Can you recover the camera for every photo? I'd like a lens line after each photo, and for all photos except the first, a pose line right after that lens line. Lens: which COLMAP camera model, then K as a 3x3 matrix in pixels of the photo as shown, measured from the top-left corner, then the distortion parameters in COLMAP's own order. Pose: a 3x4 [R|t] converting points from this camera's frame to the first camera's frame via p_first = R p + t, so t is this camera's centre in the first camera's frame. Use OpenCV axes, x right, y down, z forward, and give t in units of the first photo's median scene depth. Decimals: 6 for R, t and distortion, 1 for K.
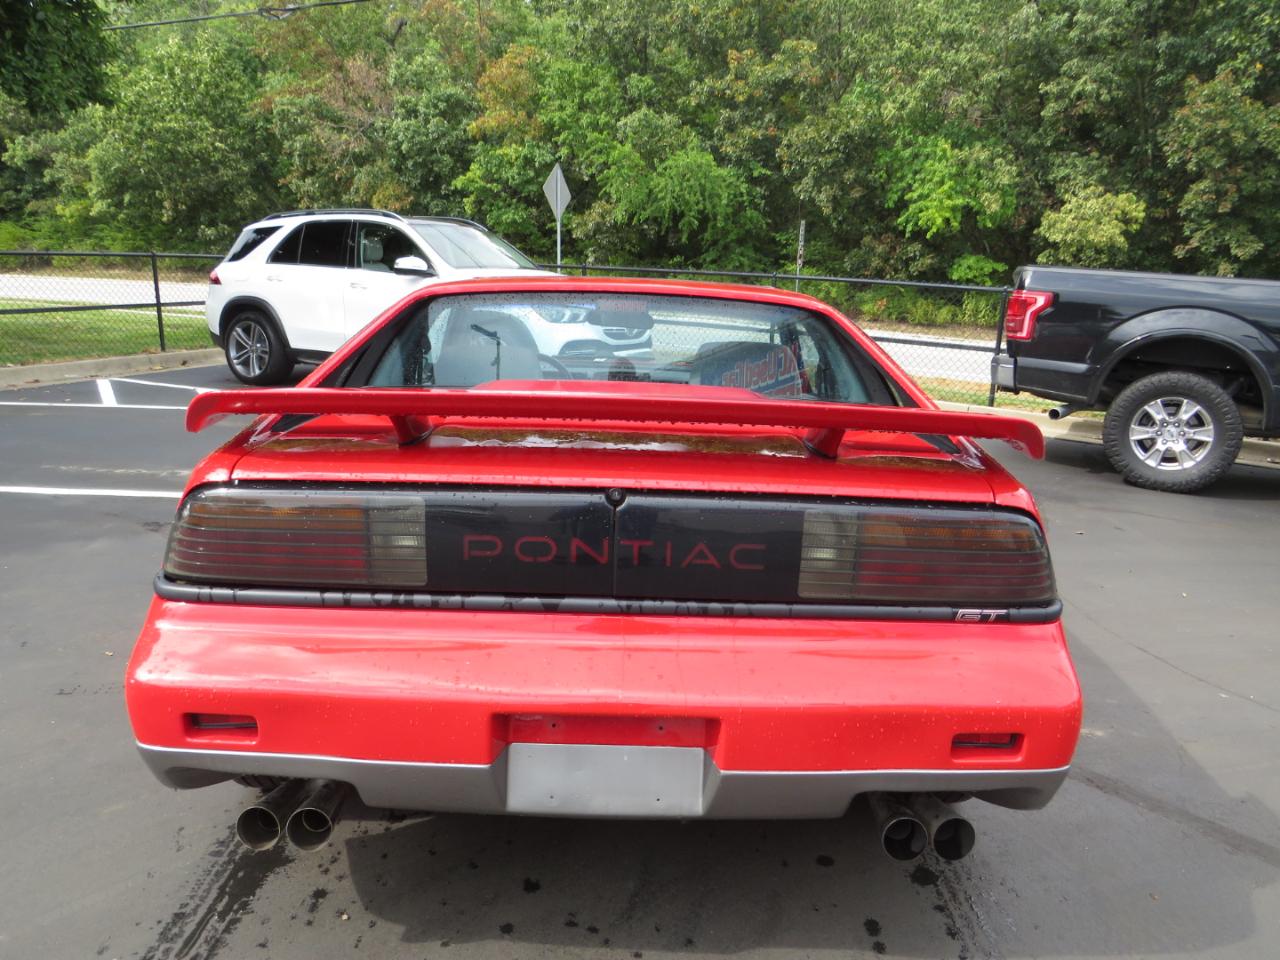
lens RADIAL K [[936.0, 0, 614.6], [0, 936.0, 470.8], [0, 0, 1]] dist [-0.068764, 0.064315]
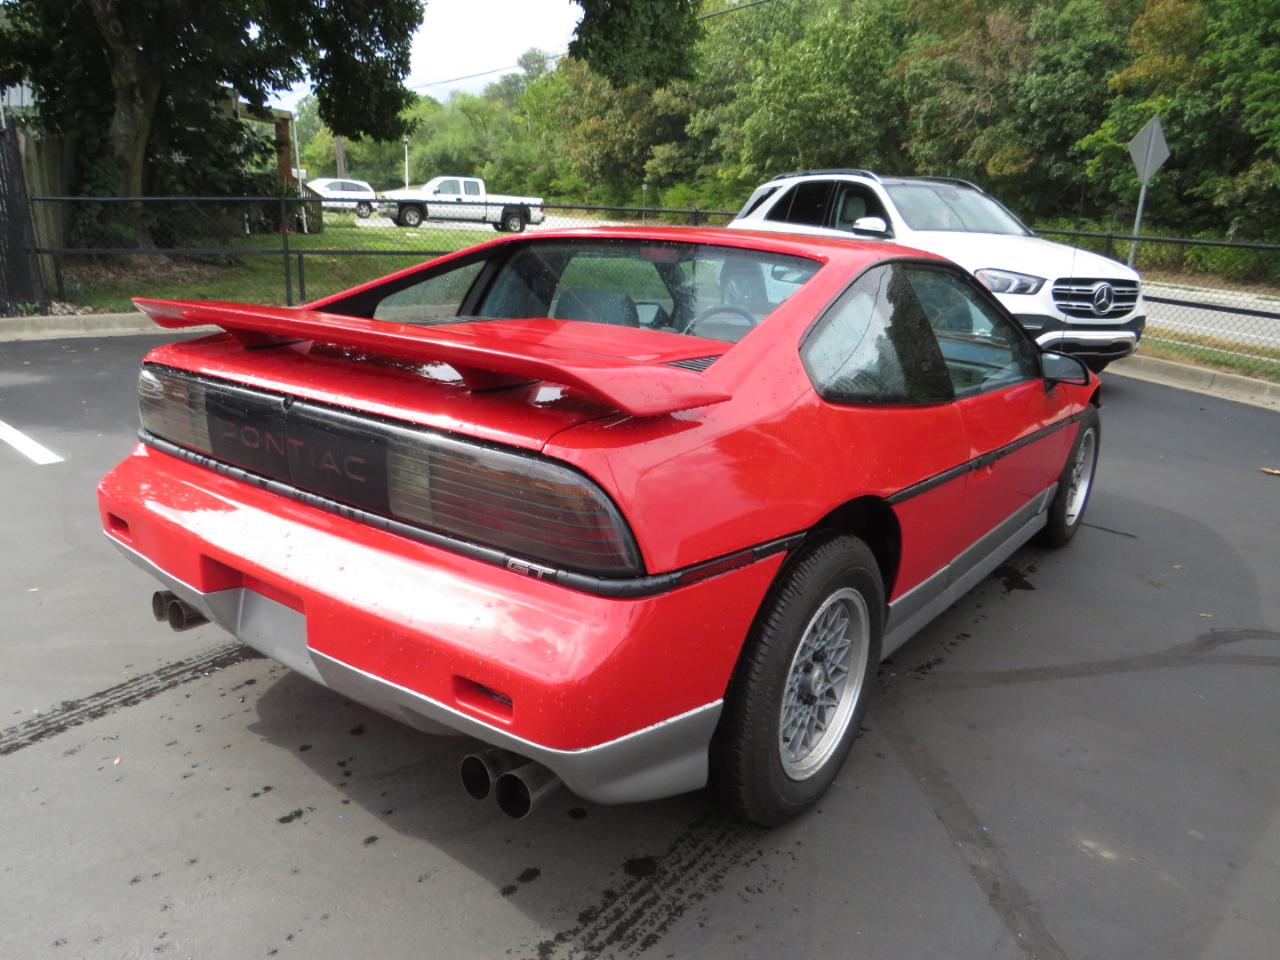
lens RADIAL K [[936.0, 0, 602.7], [0, 936.0, 454.7], [0, 0, 1]] dist [-0.068764, 0.064315]
pose [[0.784639, 0.166390, -0.597207, 0.077259], [-0.154718, 0.985385, 0.071265, -0.003050], [0.600336, 0.036481, 0.798915, 0.021000]]
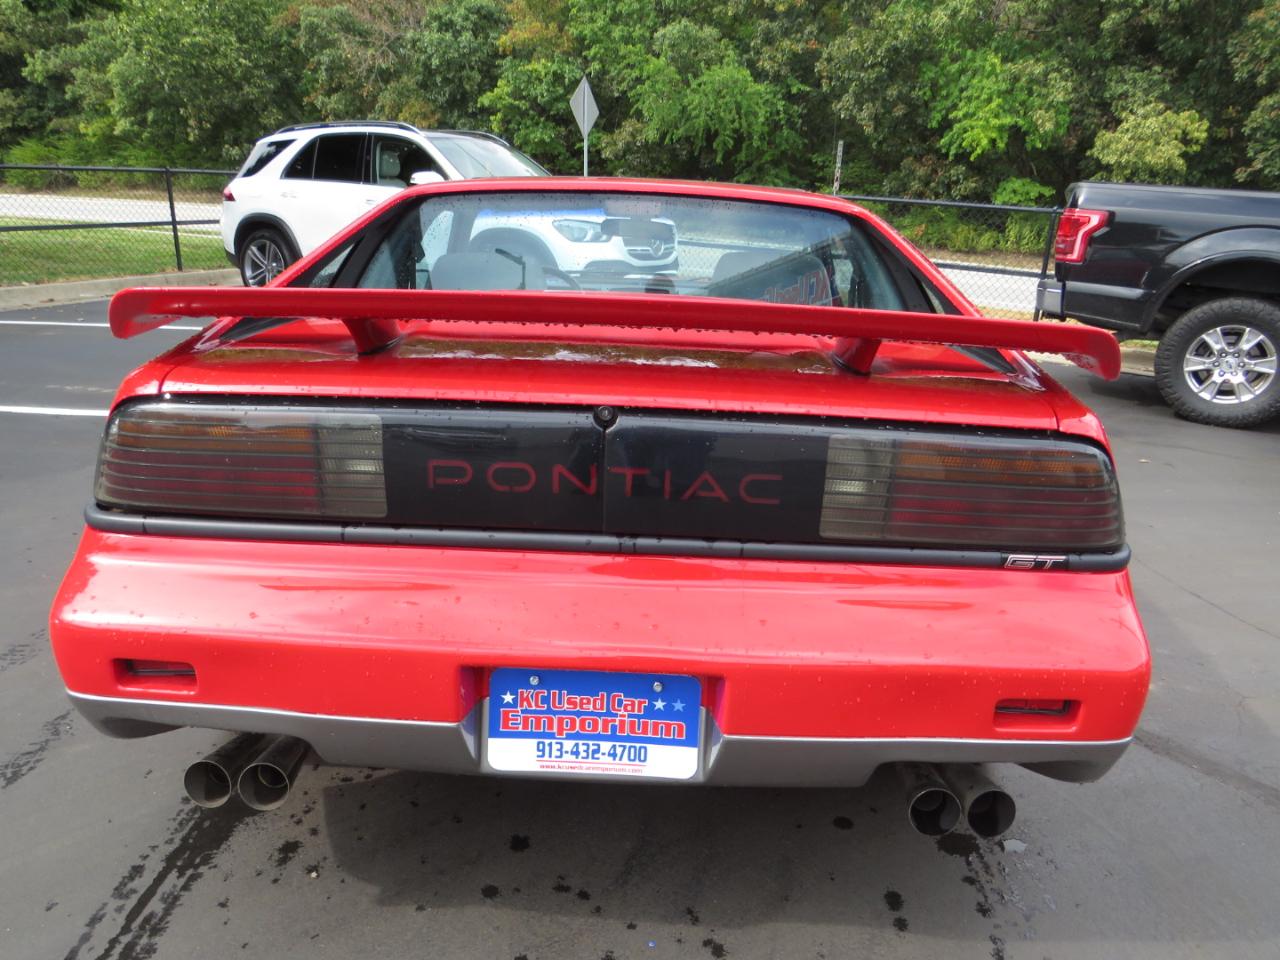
lens RADIAL K [[936.0, 0, 619.0], [0, 936.0, 479.6], [0, 0, 1]] dist [-0.068764, 0.064315]
pose [[0.999566, 0.013283, -0.026285, 0.002626], [-0.010990, 0.996275, 0.085529, 0.000916], [0.027323, -0.085203, 0.995989, 0.011366]]
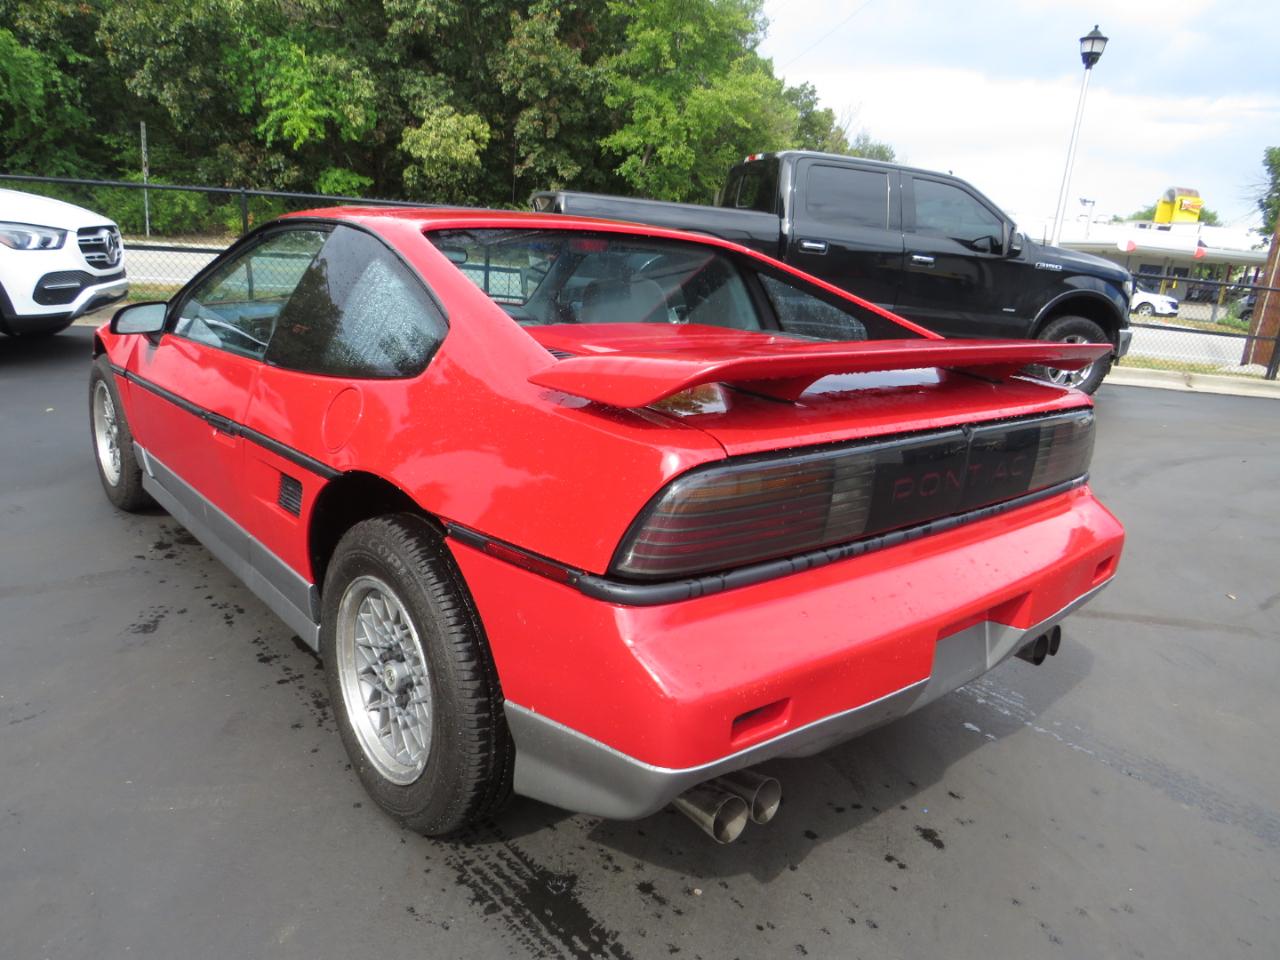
lens RADIAL K [[936.0, 0, 626.5], [0, 936.0, 485.8], [0, 0, 1]] dist [-0.068764, 0.064315]
pose [[0.751760, -0.175499, 0.635655, -0.080571], [0.106951, 0.983622, 0.145083, -0.008159], [-0.650706, -0.041084, 0.758218, 0.028669]]
